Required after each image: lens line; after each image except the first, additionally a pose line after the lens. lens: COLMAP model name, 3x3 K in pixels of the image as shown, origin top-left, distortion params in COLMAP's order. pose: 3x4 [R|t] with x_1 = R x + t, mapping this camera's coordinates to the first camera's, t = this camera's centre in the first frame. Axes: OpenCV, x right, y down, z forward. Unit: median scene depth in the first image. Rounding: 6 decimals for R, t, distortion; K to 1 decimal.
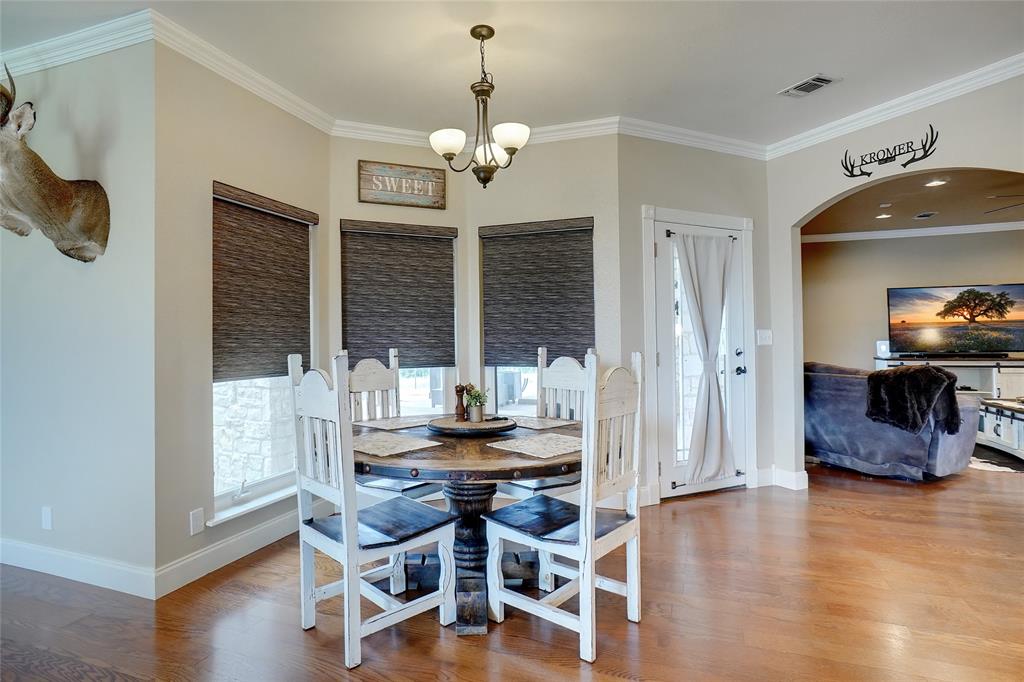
lens RADIAL K [[534.4, 0, 512.0], [0, 534.4, 341.0], [0, 0, 1]] dist [-0.074739, 0.043887]
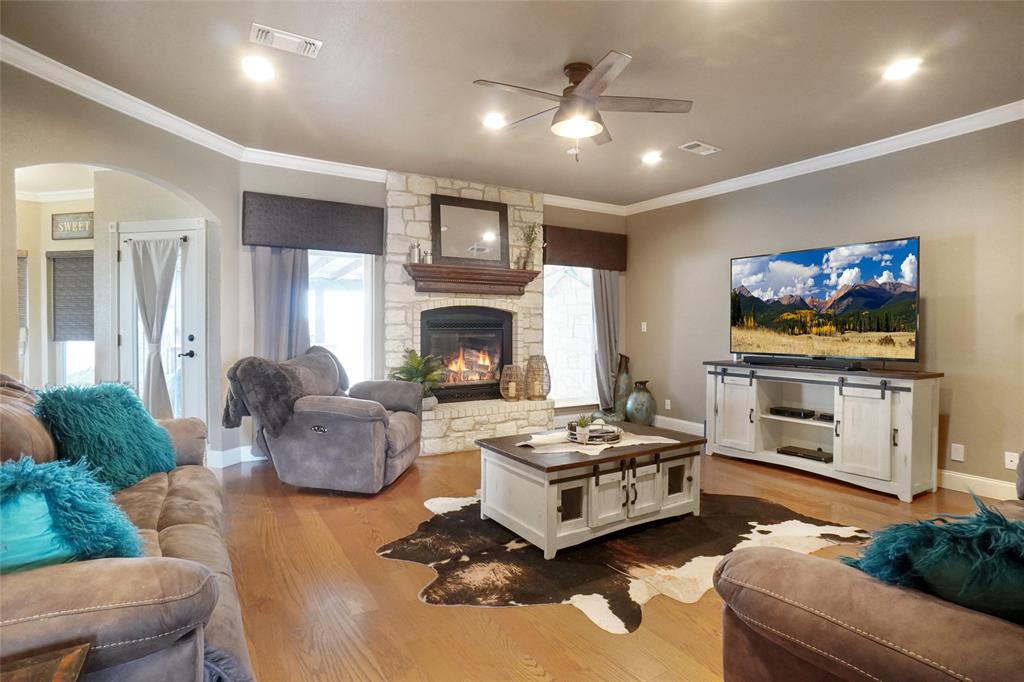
lens RADIAL K [[536.4, 0, 511.6], [0, 536.4, 333.9], [0, 0, 1]] dist [-0.076877, 0.044608]
pose [[0.805565, 0.023064, -0.592059, 1.676173], [-0.017991, 0.999733, 0.014467, -0.016713], [0.592235, -0.001003, 0.805765, 0.496226]]
